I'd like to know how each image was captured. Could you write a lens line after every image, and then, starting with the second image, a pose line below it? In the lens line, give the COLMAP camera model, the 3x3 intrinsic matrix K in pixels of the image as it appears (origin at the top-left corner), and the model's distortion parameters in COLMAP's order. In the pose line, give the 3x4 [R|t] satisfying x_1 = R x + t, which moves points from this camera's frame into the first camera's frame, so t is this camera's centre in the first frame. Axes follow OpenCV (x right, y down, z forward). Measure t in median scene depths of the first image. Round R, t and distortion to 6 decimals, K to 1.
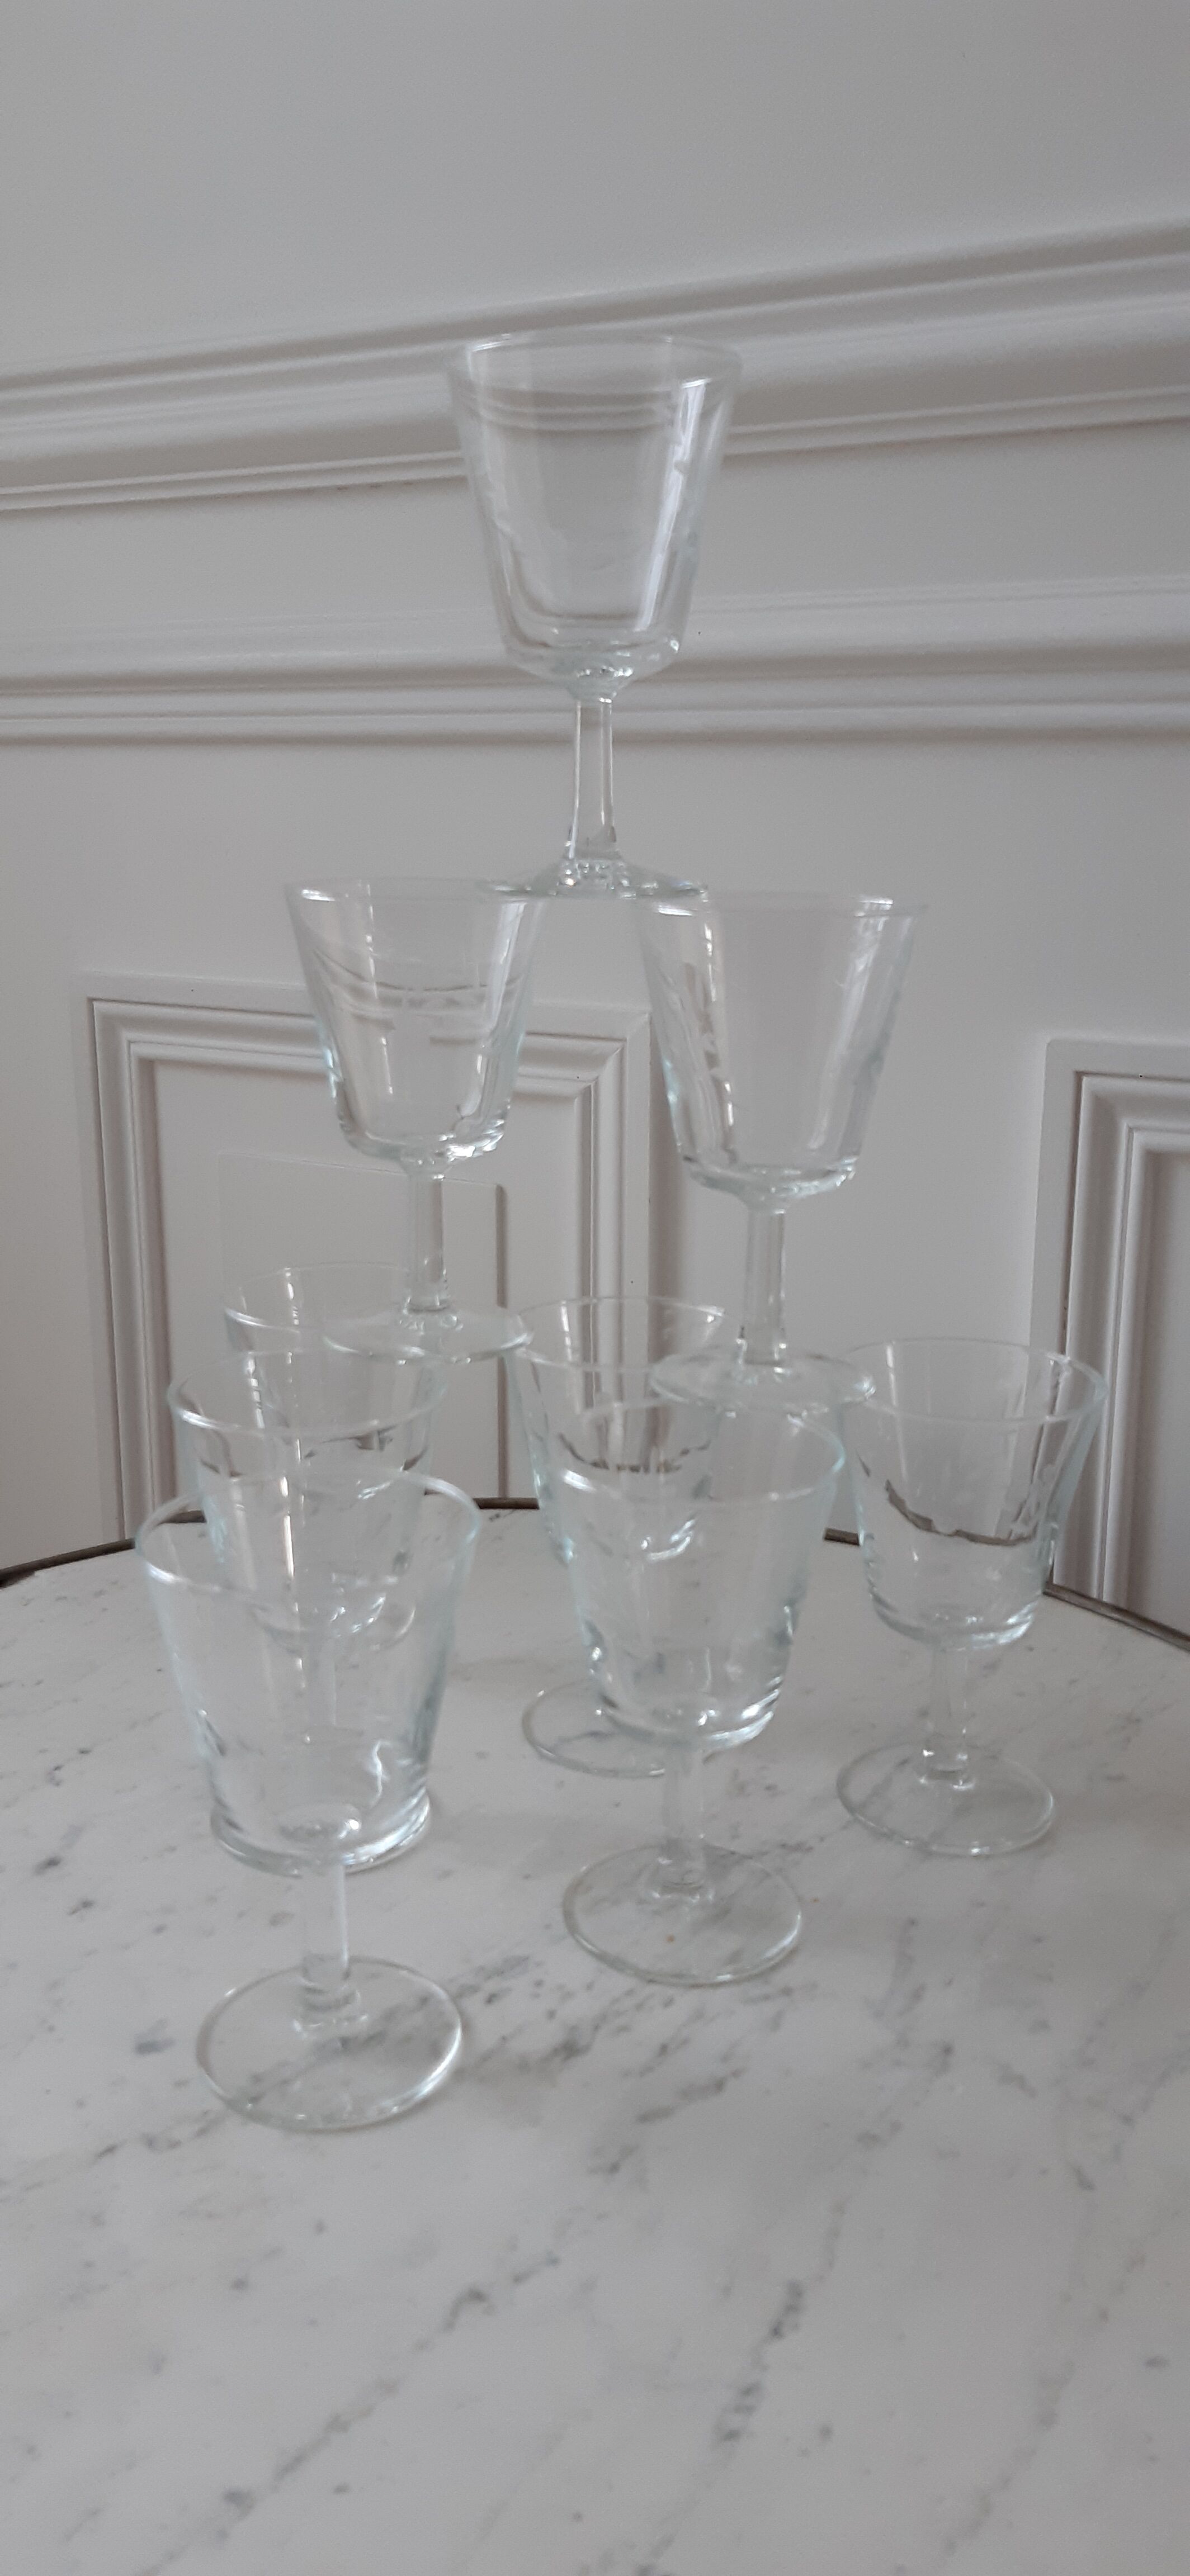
lens RADIAL K [[2051.4, 0, 595.7], [0, 2051.4, 1287.9], [0, 0, 1]] dist [0.007117, -0.010447]
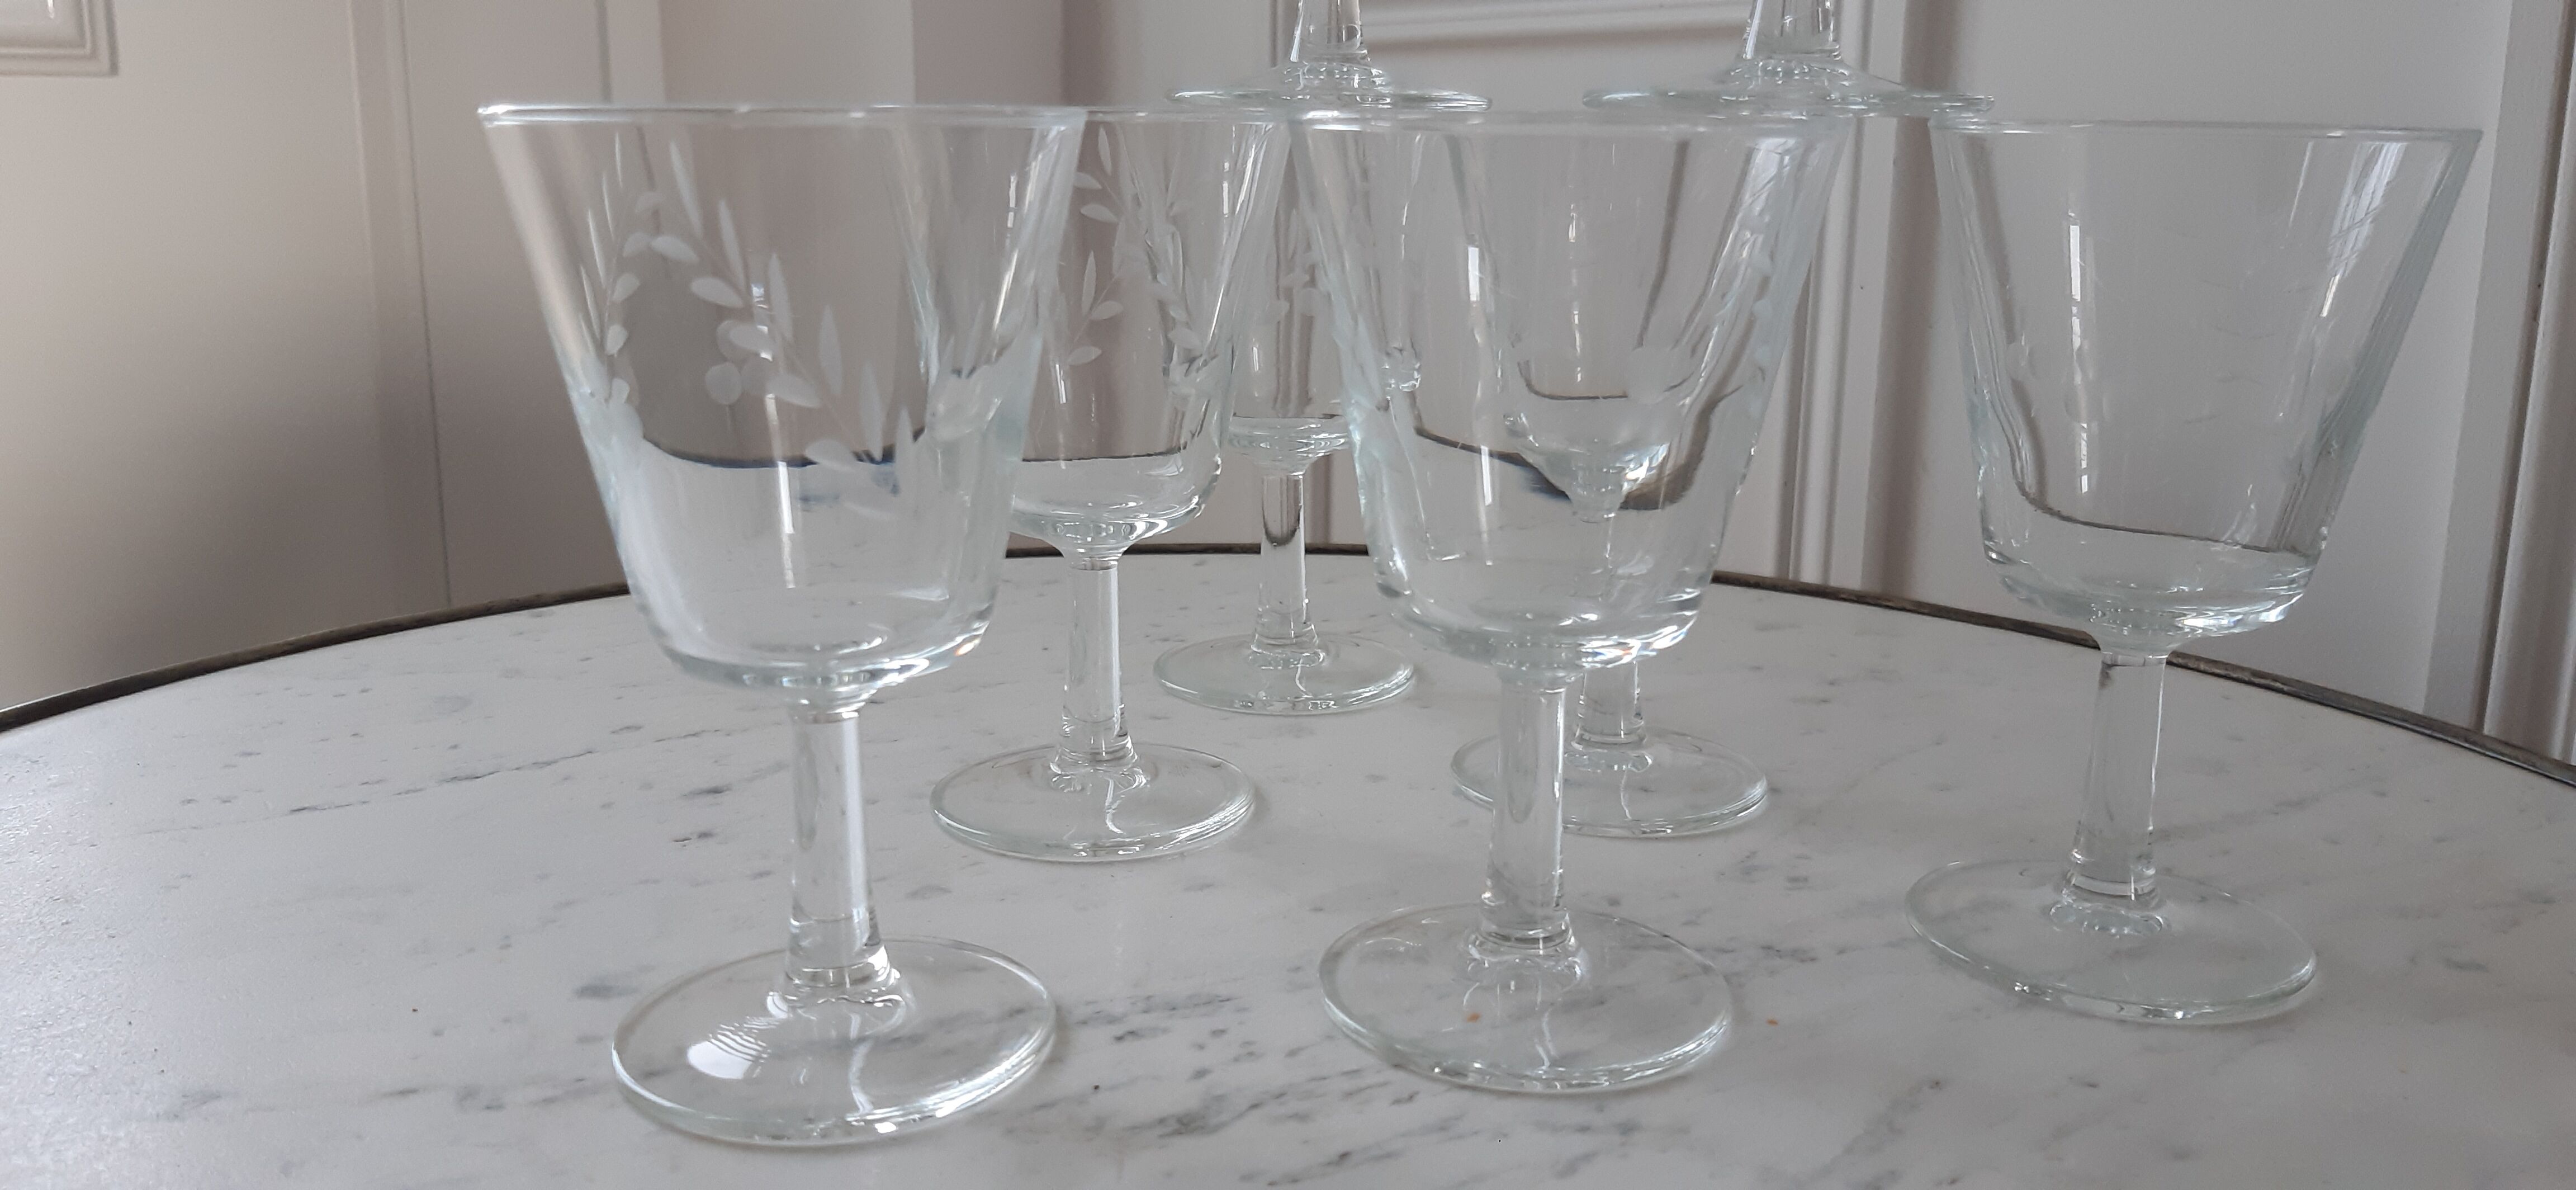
lens RADIAL K [[2051.4, 0, 1287.6], [0, 2051.4, 594.0], [0, 0, 1]] dist [0.007117, -0.010447]
pose [[0.913971, 0.094479, -0.394627, 0.209754], [-0.107886, 0.994092, -0.011867, 0.219324], [0.391174, 0.053421, 0.918765, 0.463073]]
